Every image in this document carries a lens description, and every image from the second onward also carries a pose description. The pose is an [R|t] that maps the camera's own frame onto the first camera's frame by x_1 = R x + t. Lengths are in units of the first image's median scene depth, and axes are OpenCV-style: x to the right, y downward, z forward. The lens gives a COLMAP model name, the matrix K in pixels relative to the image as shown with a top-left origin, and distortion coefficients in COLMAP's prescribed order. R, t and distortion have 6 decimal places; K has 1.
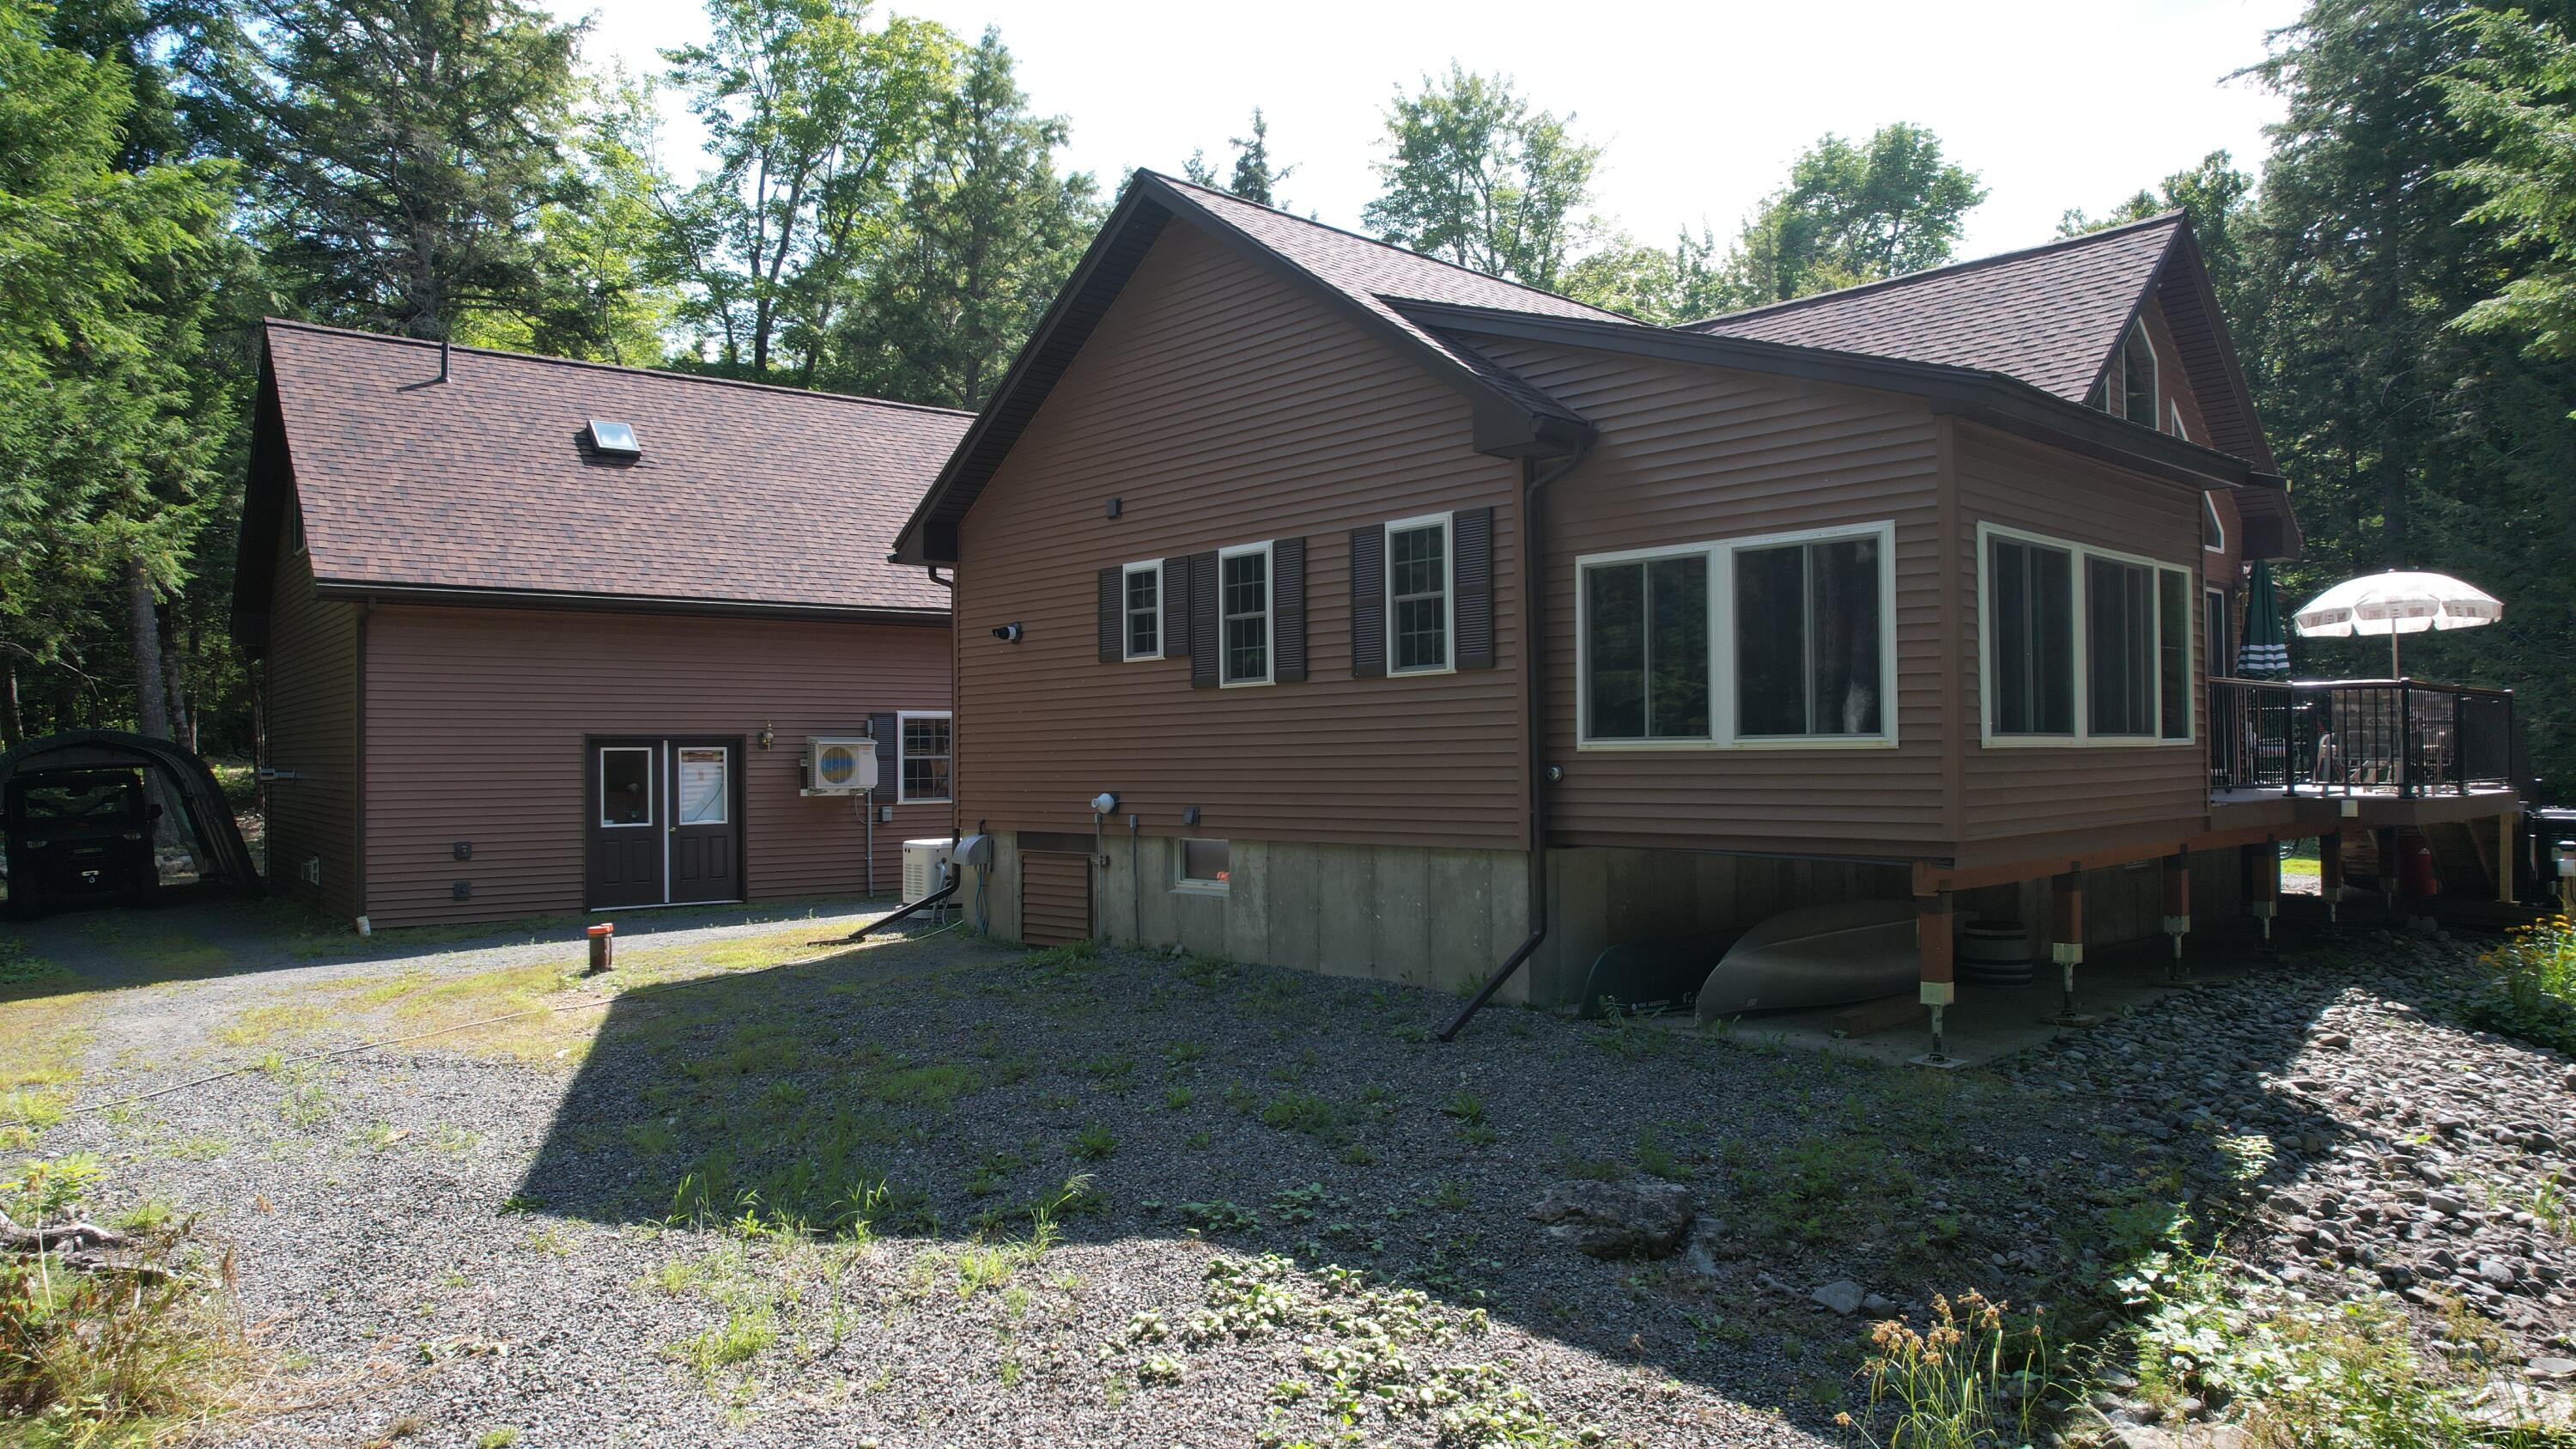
lens RADIAL K [[1628.1, 0, 1279.5], [0, 1628.1, 731.7], [0, 0, 1]] dist [-0.053045, 0.036027]
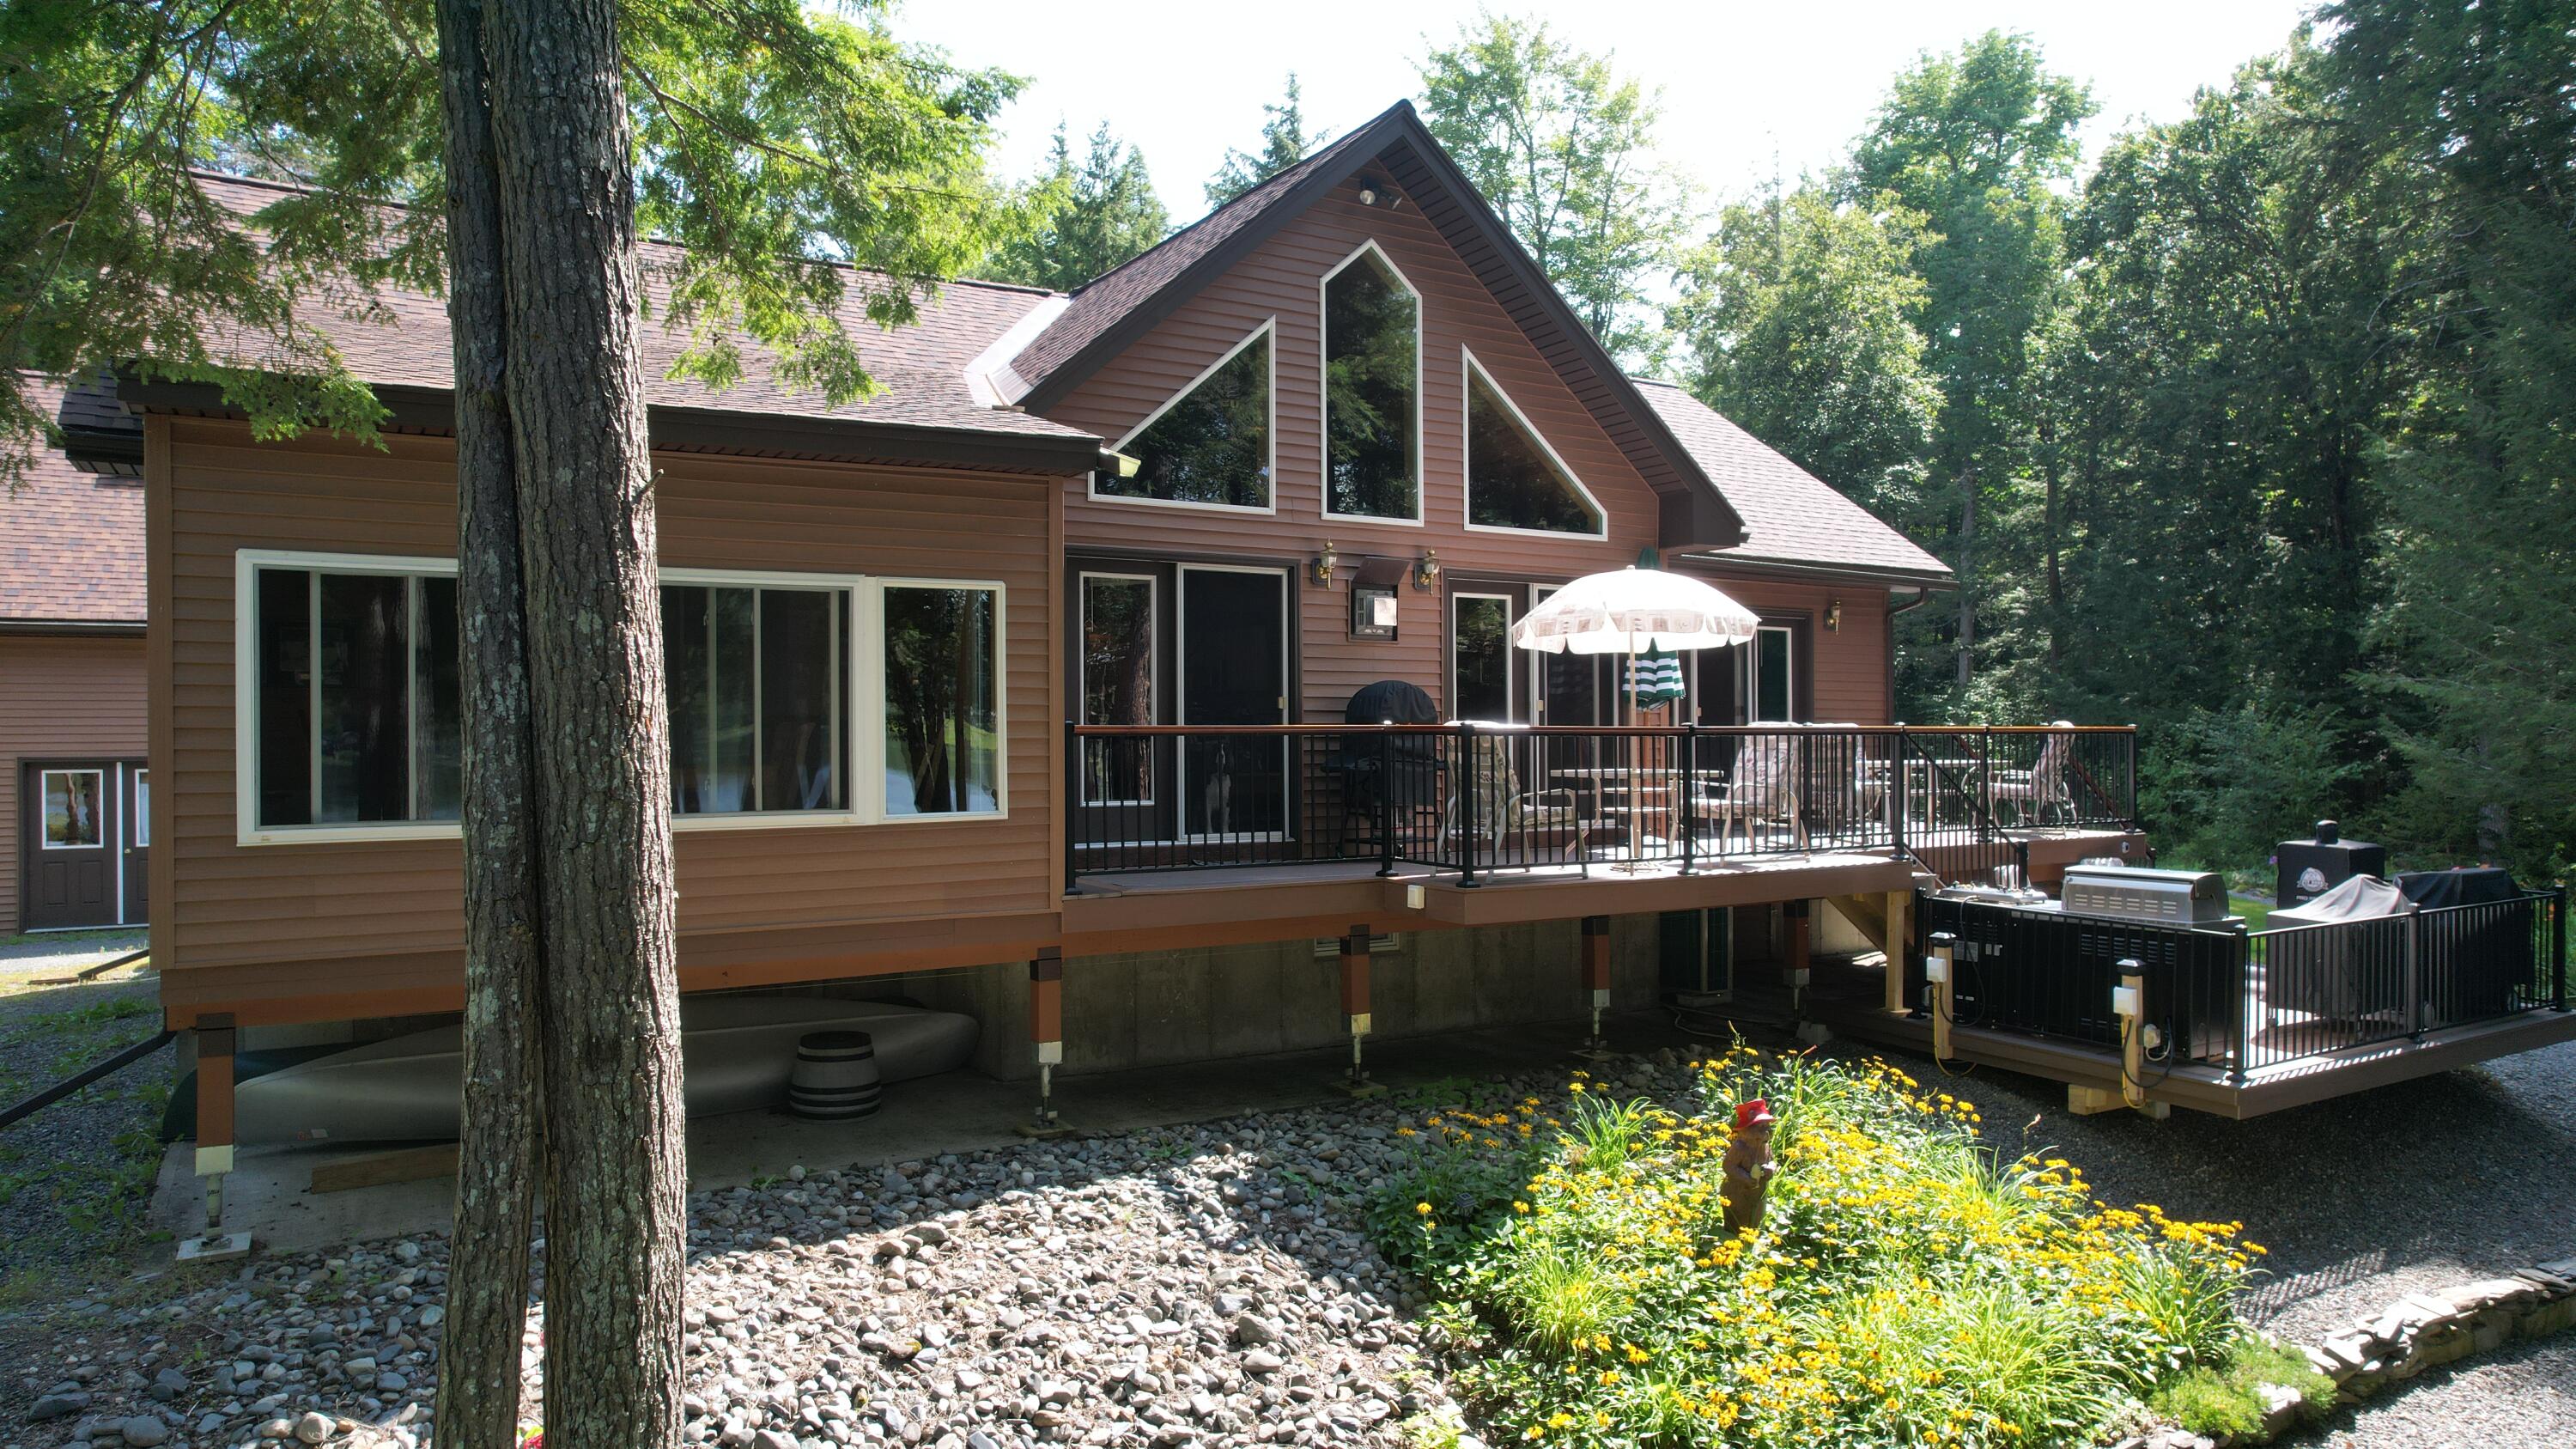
lens RADIAL K [[1628.1, 0, 1297.0], [0, 1628.1, 736.1], [0, 0, 1]] dist [-0.053045, 0.036027]
pose [[0.980920, 0.001552, -0.194404, 0.510207], [0.001824, 0.999851, 0.017188, -0.025710], [0.194402, -0.017215, 0.980771, 0.164290]]
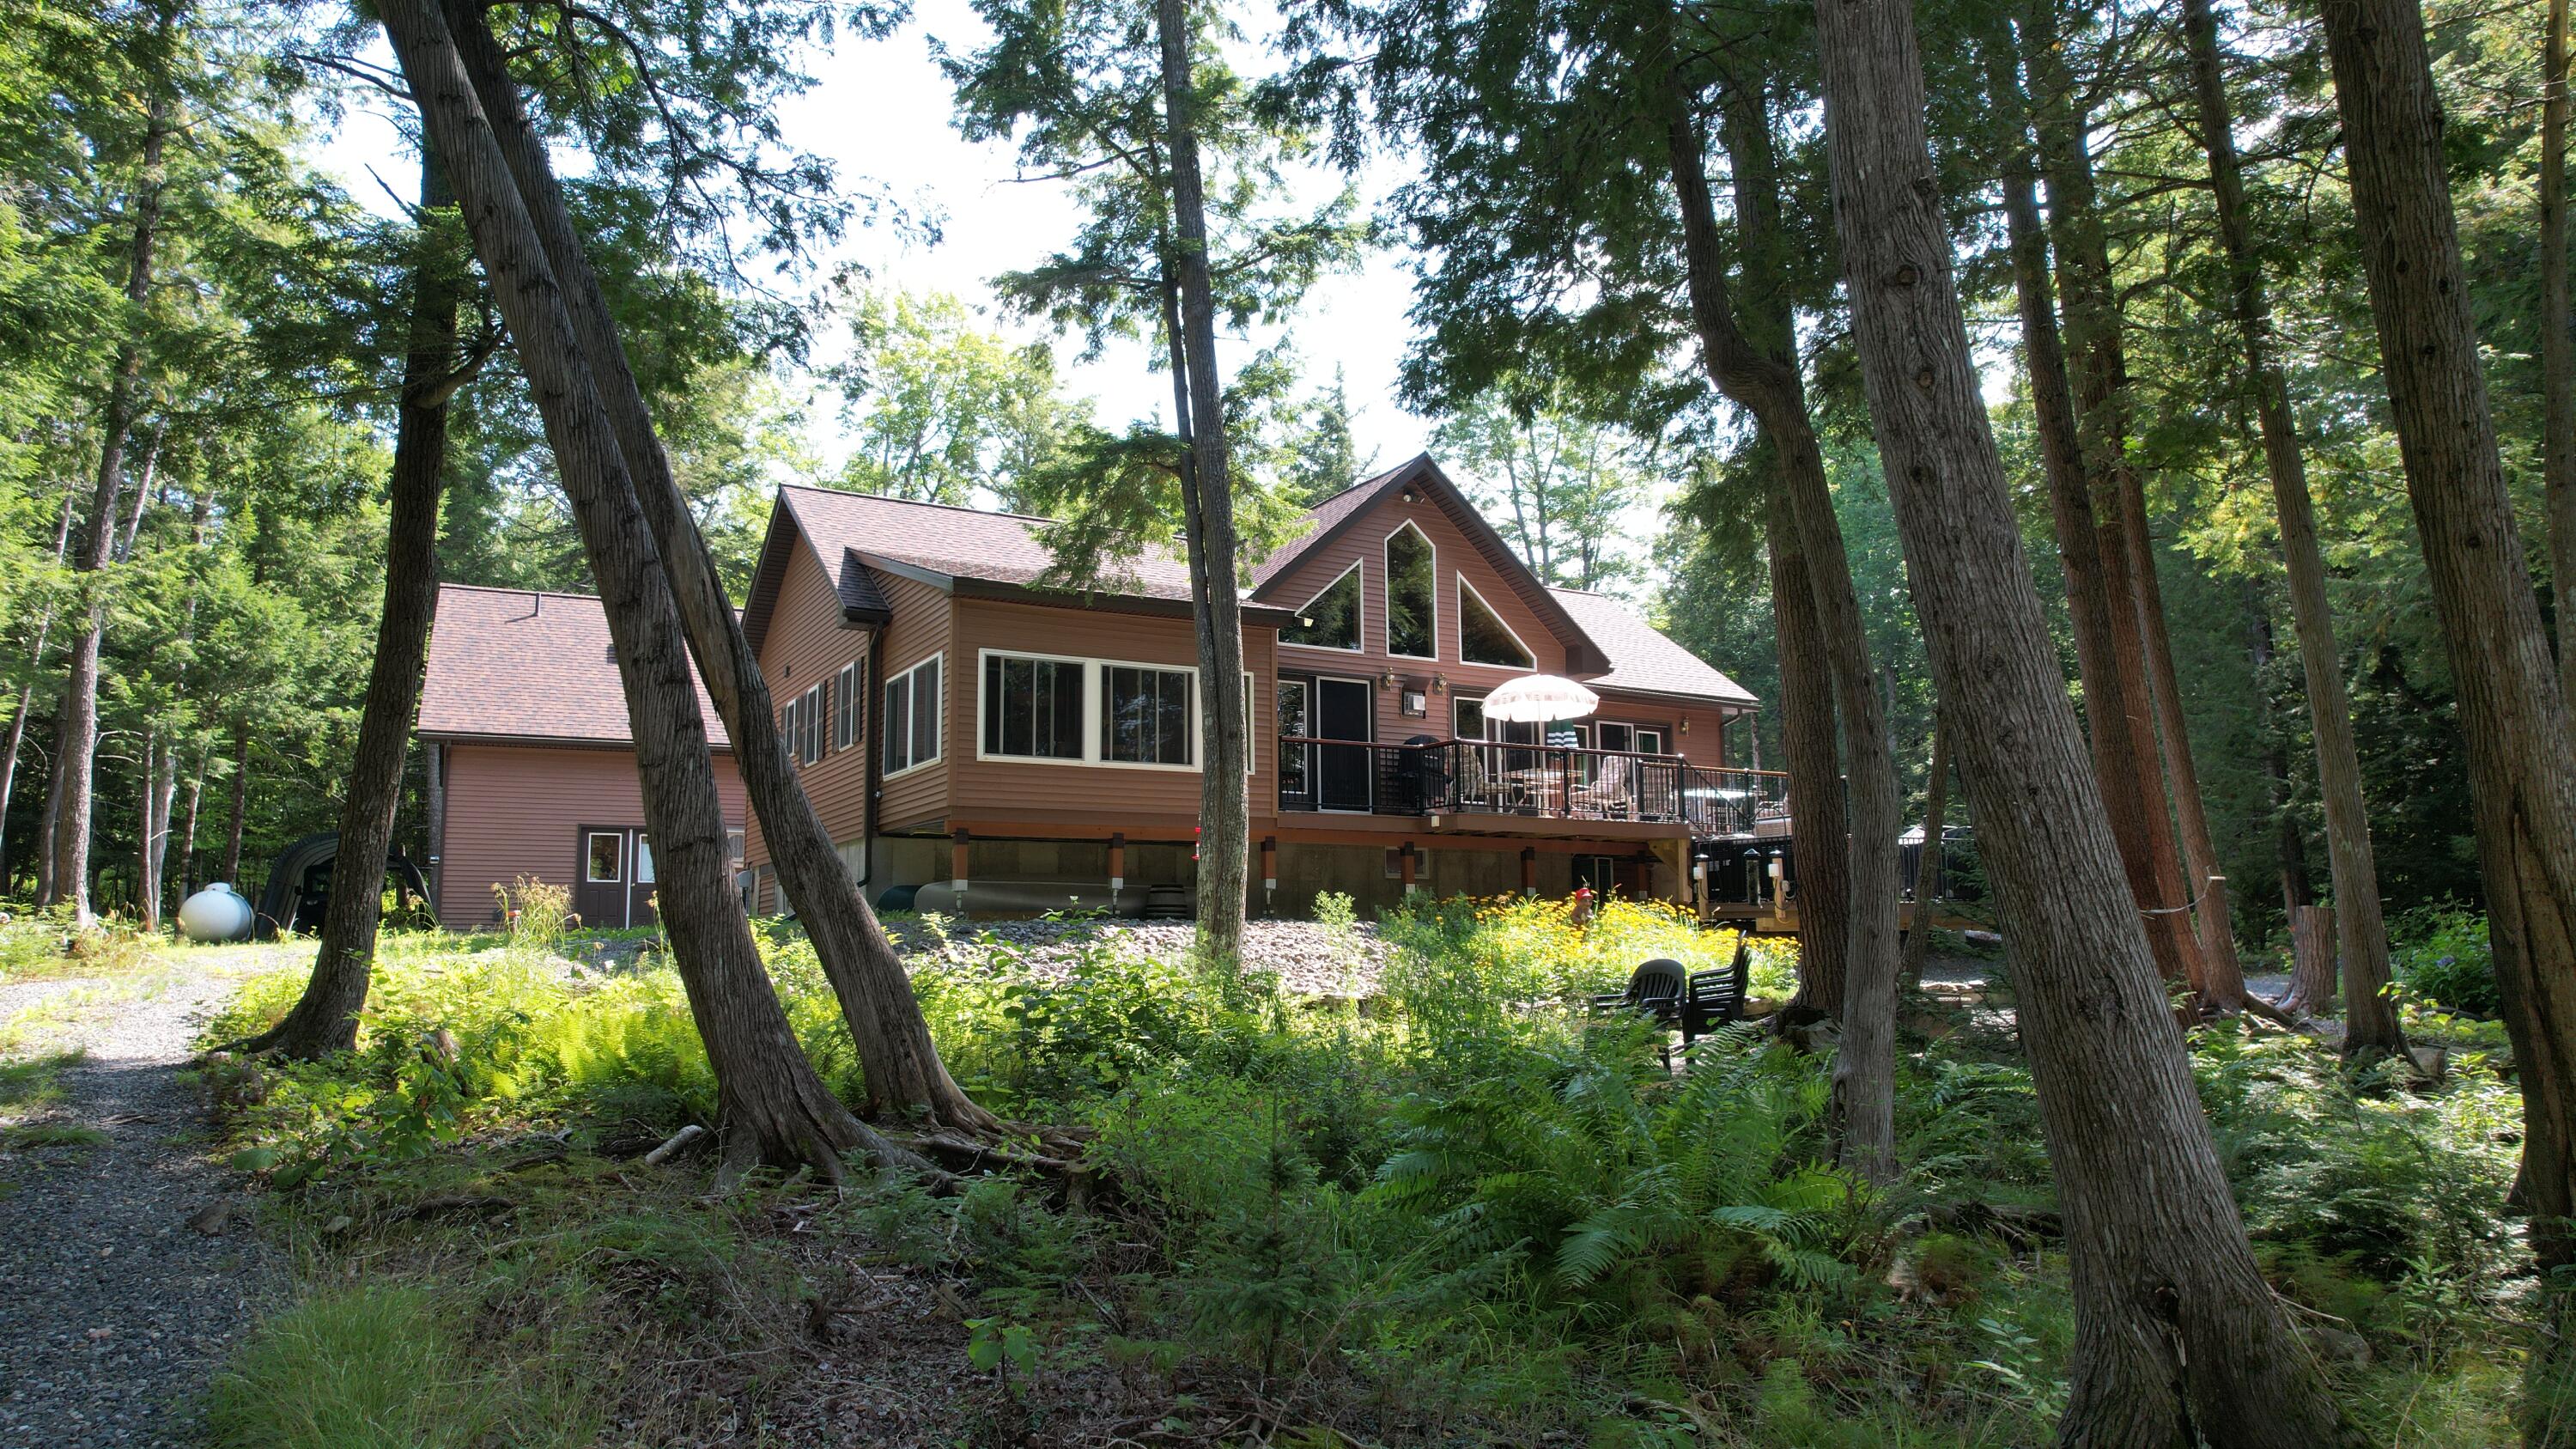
lens RADIAL K [[1628.1, 0, 1279.7], [0, 1628.1, 721.6], [0, 0, 1]] dist [-0.053045, 0.036027]
pose [[0.974492, -0.032760, -0.222016, 0.589395], [0.003959, 0.991644, -0.128946, 0.105135], [0.224385, 0.124778, 0.966479, -0.409151]]
